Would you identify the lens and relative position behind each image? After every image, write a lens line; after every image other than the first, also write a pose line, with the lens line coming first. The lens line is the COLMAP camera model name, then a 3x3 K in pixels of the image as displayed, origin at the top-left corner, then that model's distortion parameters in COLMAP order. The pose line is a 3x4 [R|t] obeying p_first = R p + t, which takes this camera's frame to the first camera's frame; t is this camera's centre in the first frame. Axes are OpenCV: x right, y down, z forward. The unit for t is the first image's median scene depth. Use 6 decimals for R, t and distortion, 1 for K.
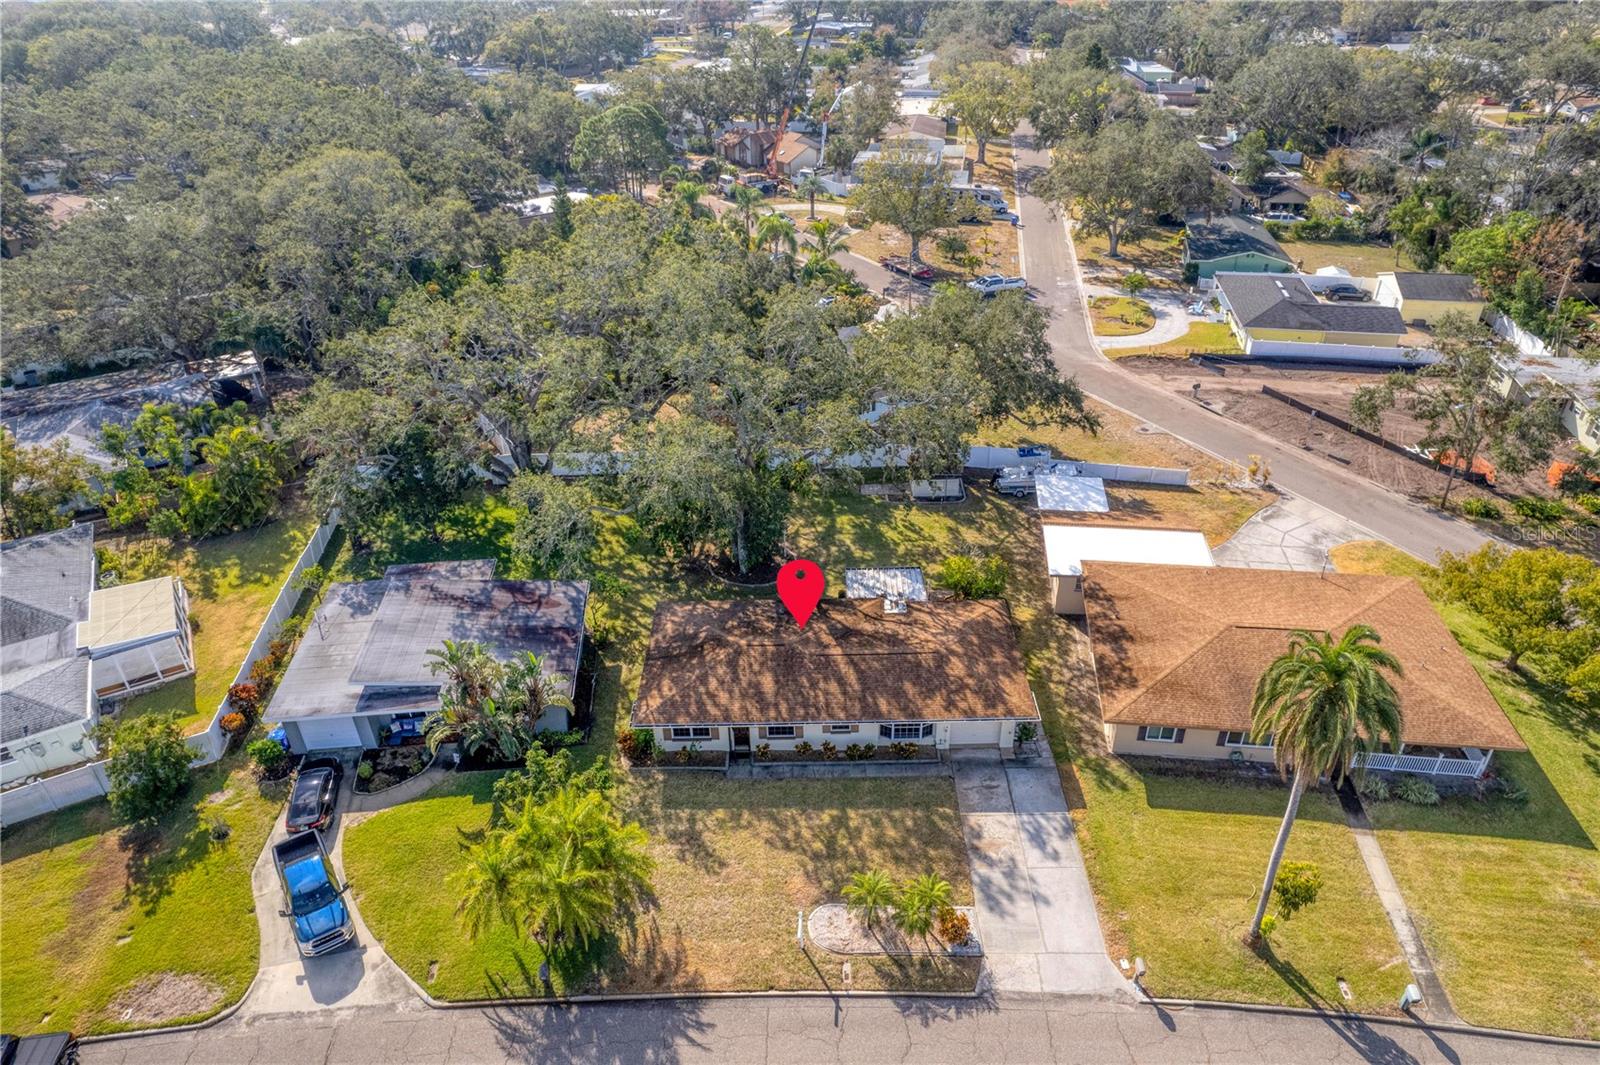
lens RADIAL K [[1022.5, 0, 812.7], [0, 1022.5, 536.5], [0, 0, 1]] dist [-0.073762, 0.063593]
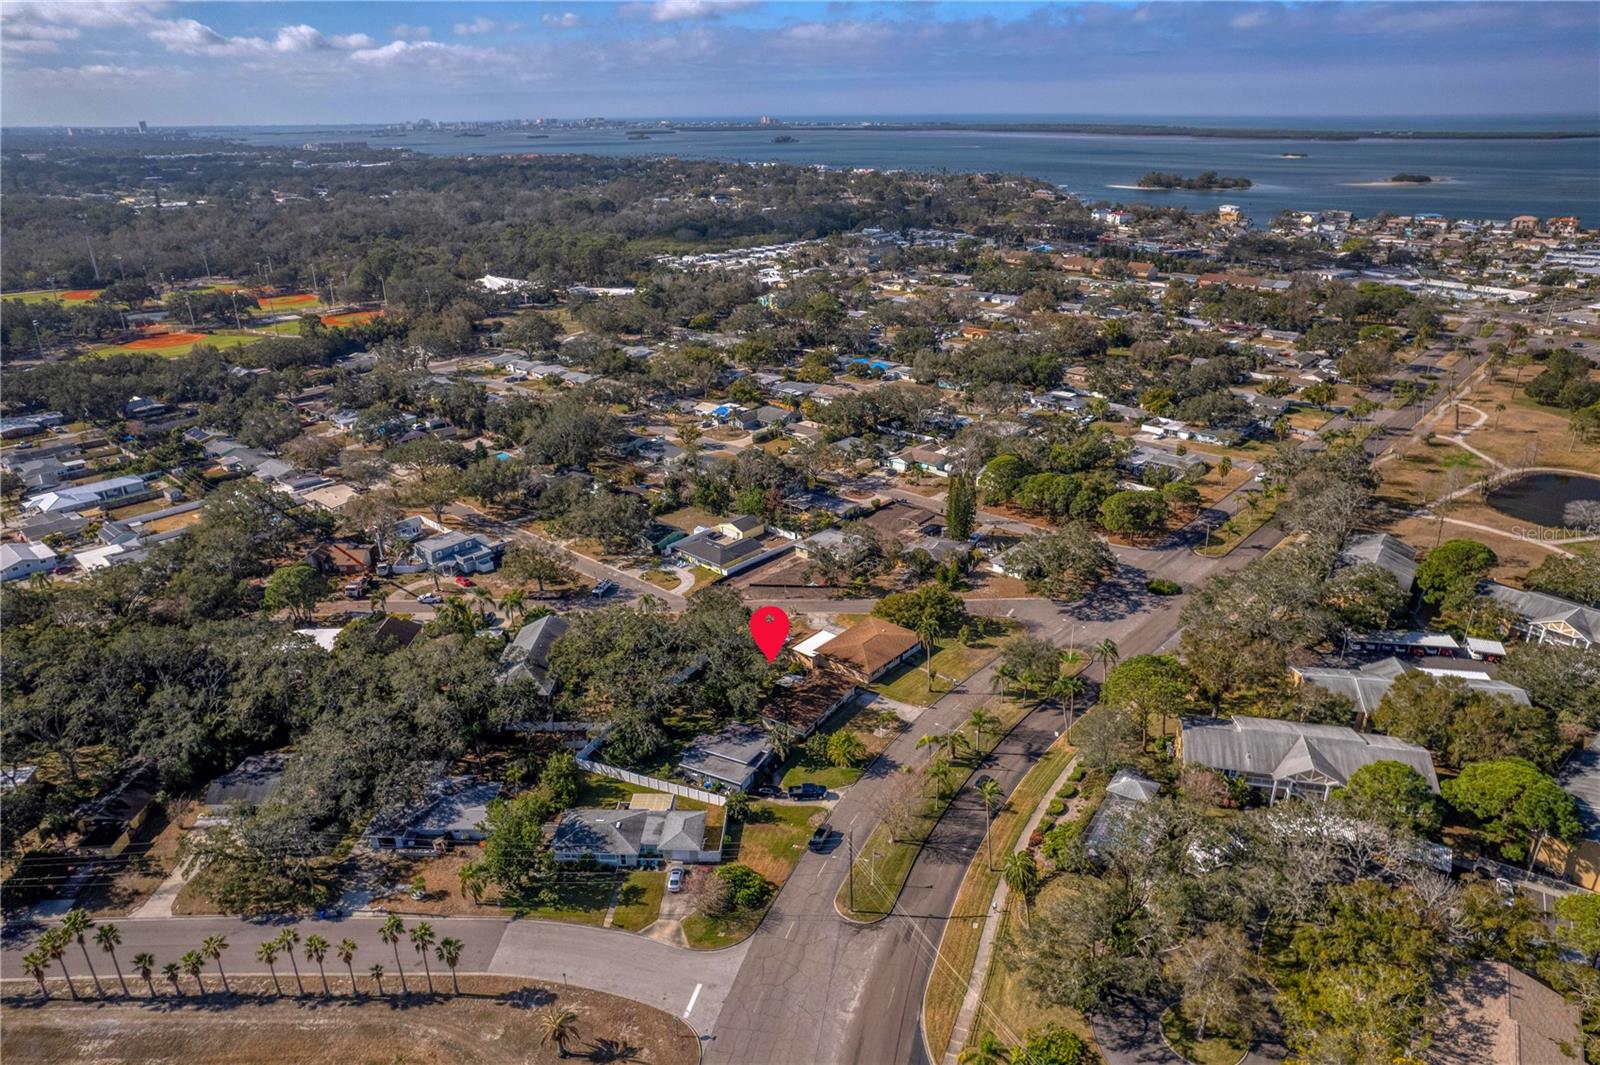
lens RADIAL K [[1022.5, 0, 808.5], [0, 1022.5, 534.2], [0, 0, 1]] dist [-0.073762, 0.063593]
pose [[0.539128, -0.314156, 0.781439, -2.690381], [0.446915, 0.893137, 0.050726, -0.593686], [-0.713868, 0.321889, 0.621916, -1.430100]]
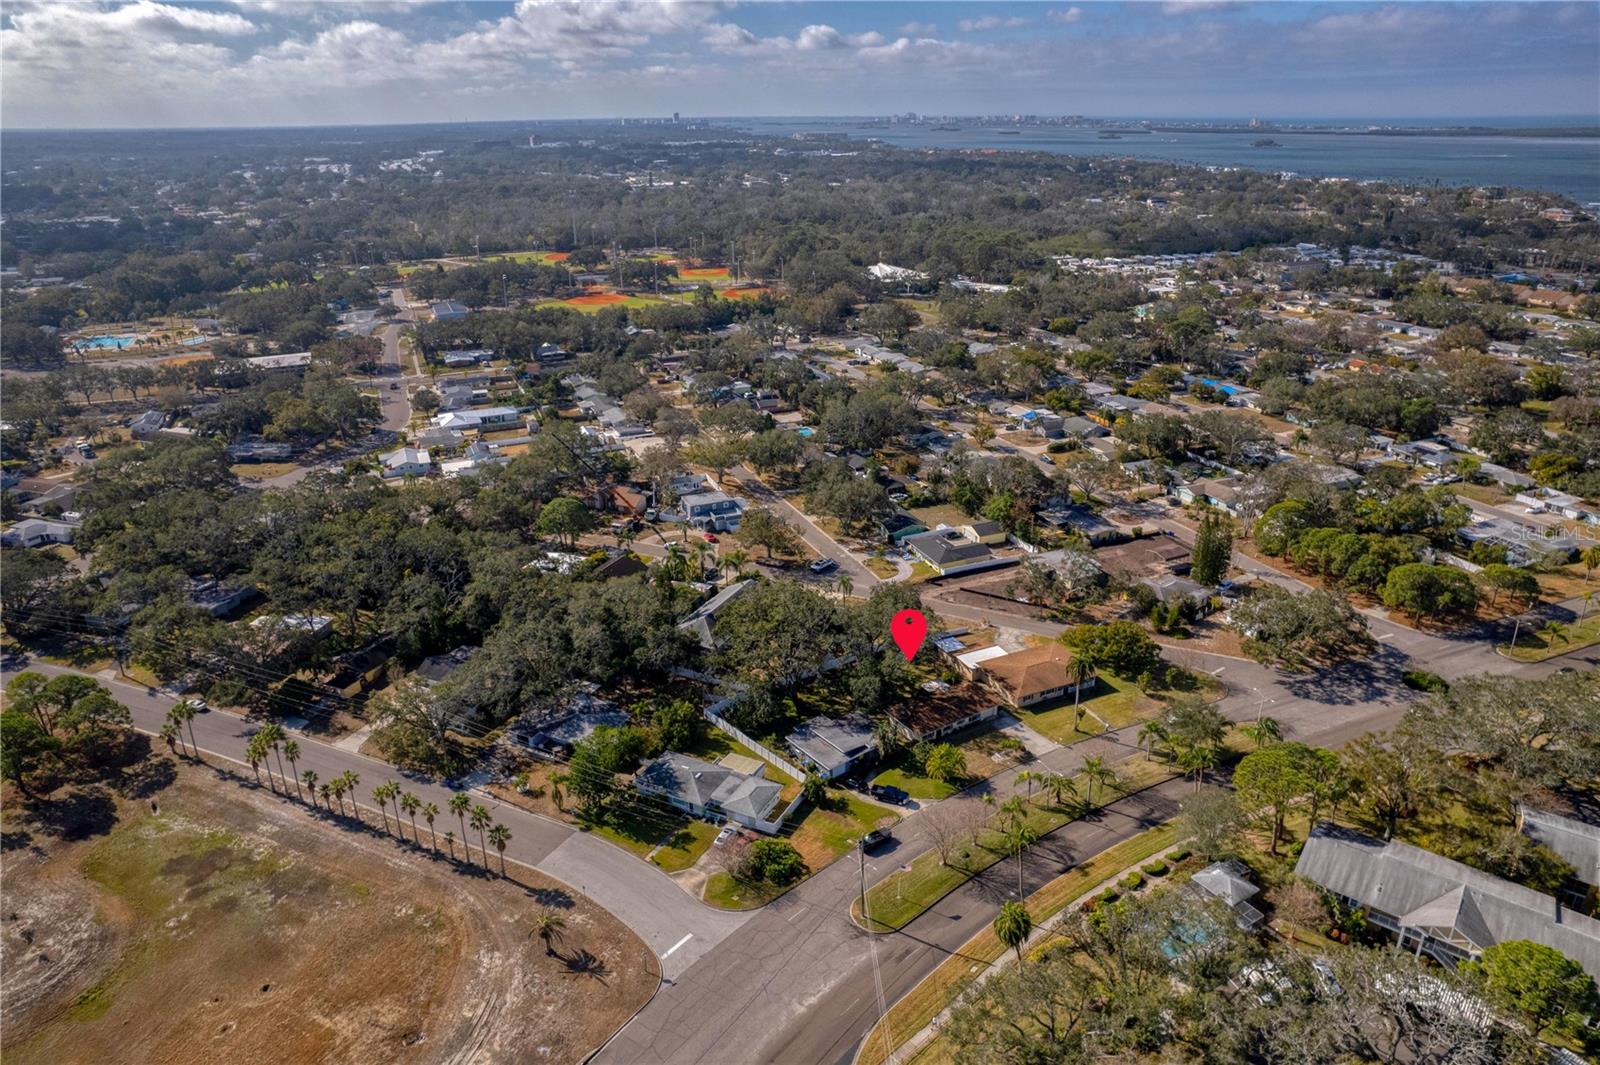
lens RADIAL K [[1022.5, 0, 813.0], [0, 1022.5, 538.7], [0, 0, 1]] dist [-0.073762, 0.063593]
pose [[0.842187, -0.198530, 0.501305, -2.076785], [0.278806, 0.956146, -0.089731, -0.251224], [-0.461507, 0.215337, 0.860605, -1.980330]]
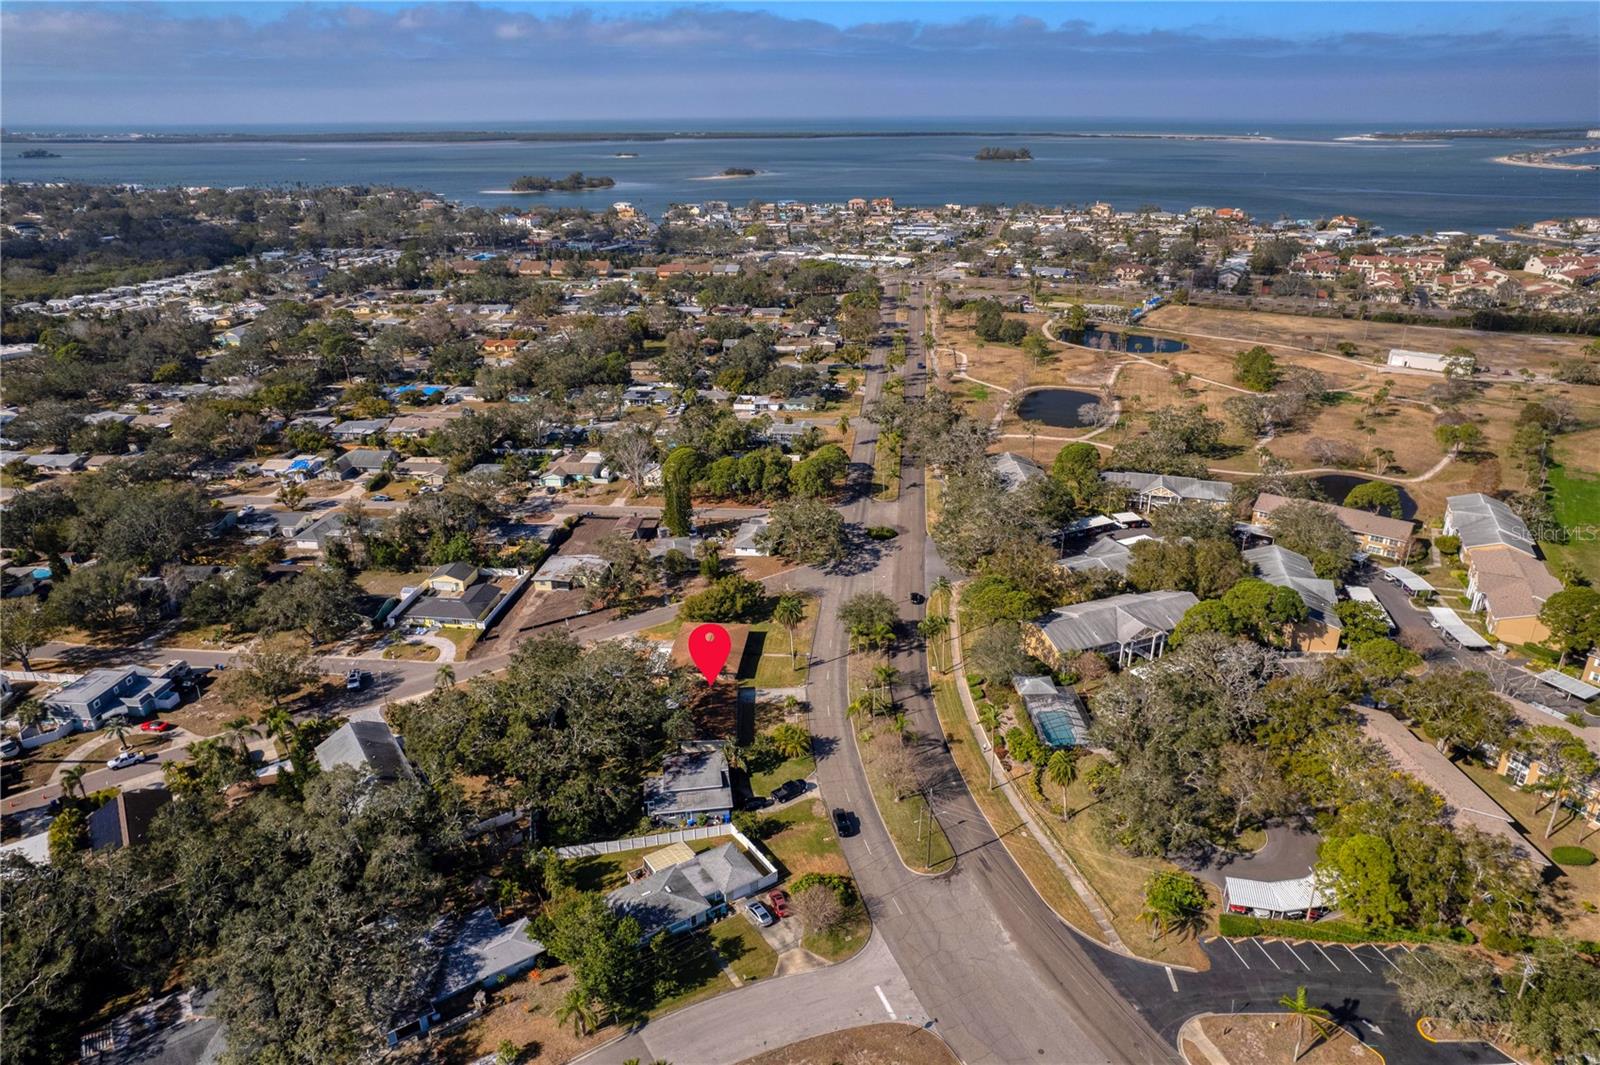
lens RADIAL K [[1022.5, 0, 807.2], [0, 1022.5, 537.0], [0, 0, 1]] dist [-0.073762, 0.063593]
pose [[-0.049910, -0.370817, 0.927364, -3.112627], [0.533853, 0.774841, 0.338560, -1.380845], [-0.844103, 0.511973, 0.159290, -0.121516]]
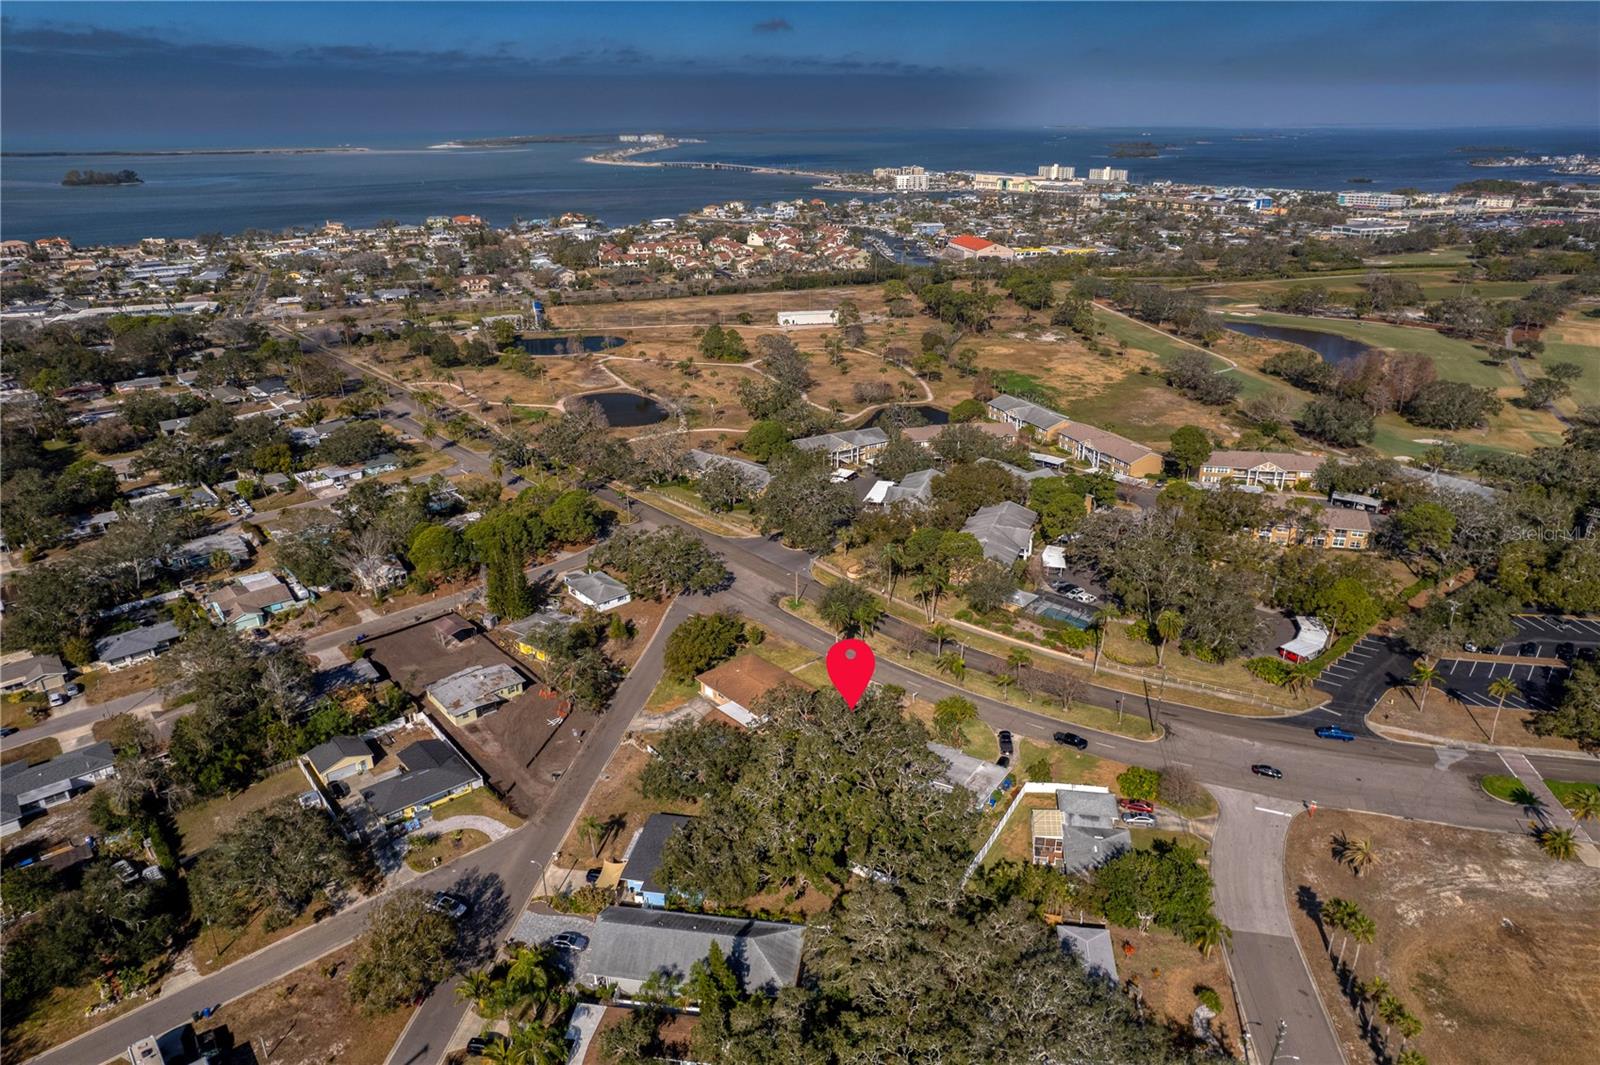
lens RADIAL K [[1022.5, 0, 807.9], [0, 1022.5, 532.8], [0, 0, 1]] dist [-0.073762, 0.063593]
pose [[-0.766559, -0.222995, 0.602213, -1.852267], [0.356936, 0.631616, 0.688228, -2.823959], [-0.533839, 0.742519, -0.404576, 2.097787]]
